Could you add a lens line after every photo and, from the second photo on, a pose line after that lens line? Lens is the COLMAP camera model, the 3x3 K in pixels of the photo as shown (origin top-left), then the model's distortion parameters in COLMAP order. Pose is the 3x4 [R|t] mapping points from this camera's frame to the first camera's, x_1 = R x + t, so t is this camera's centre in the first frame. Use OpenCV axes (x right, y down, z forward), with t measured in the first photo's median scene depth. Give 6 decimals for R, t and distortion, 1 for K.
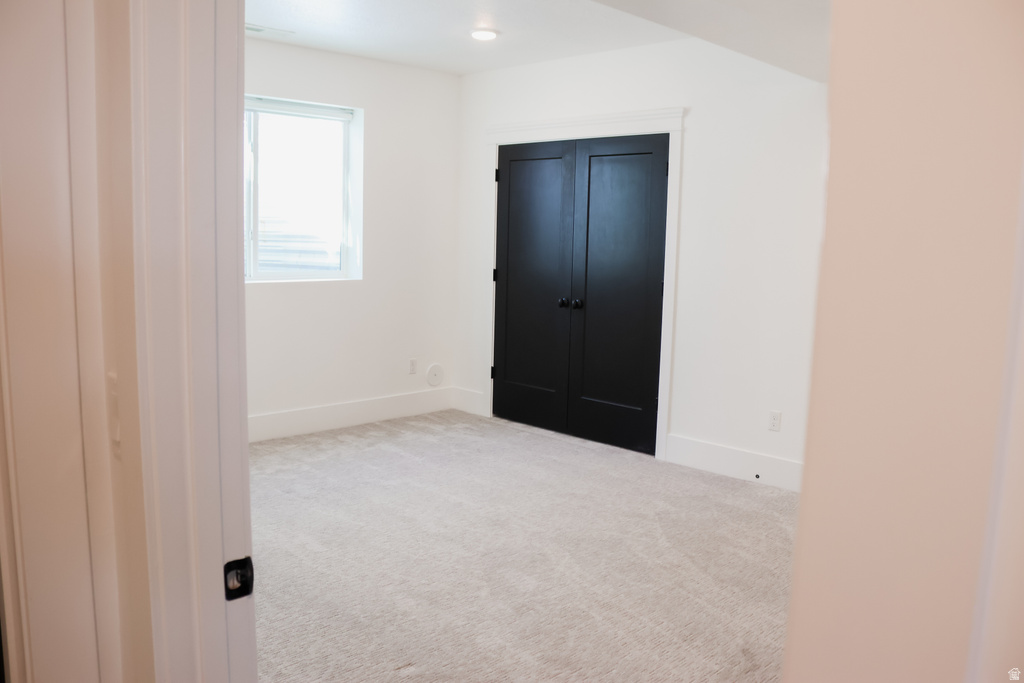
lens RADIAL K [[821.7, 0, 512.5], [0, 821.7, 345.4], [0, 0, 1]] dist [-0.147919, 0.106829]
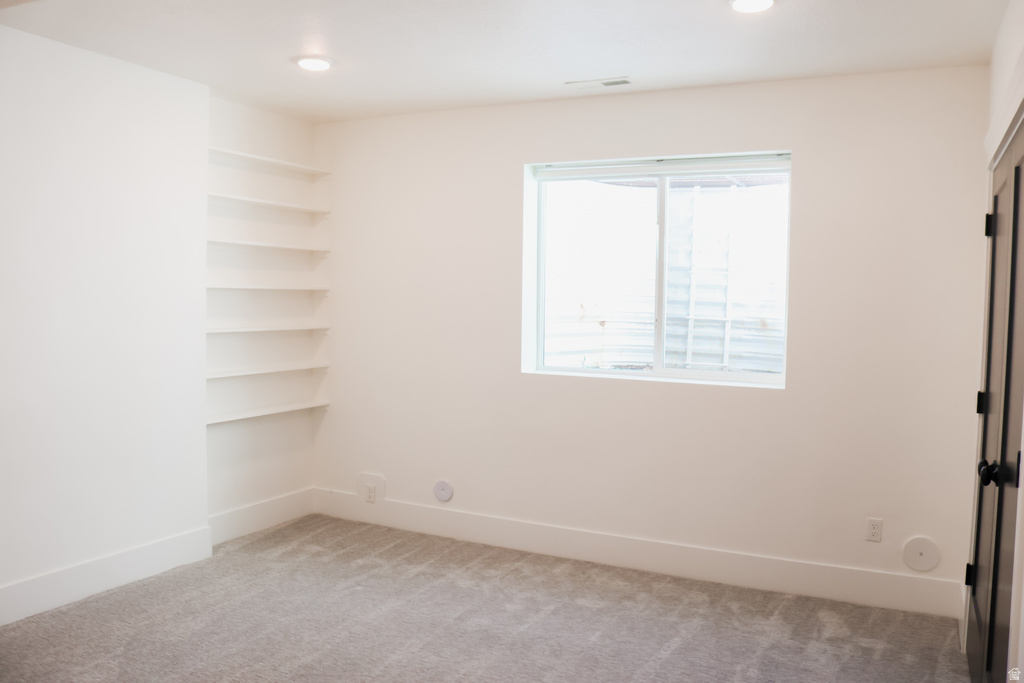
lens RADIAL K [[821.7, 0, 512.8], [0, 821.7, 342.7], [0, 0, 1]] dist [-0.147919, 0.106829]
pose [[0.307311, 0.029441, -0.951153, 0.447783], [-0.133865, 0.990920, -0.012579, -0.087568], [0.942146, 0.131192, 0.308462, 0.602303]]
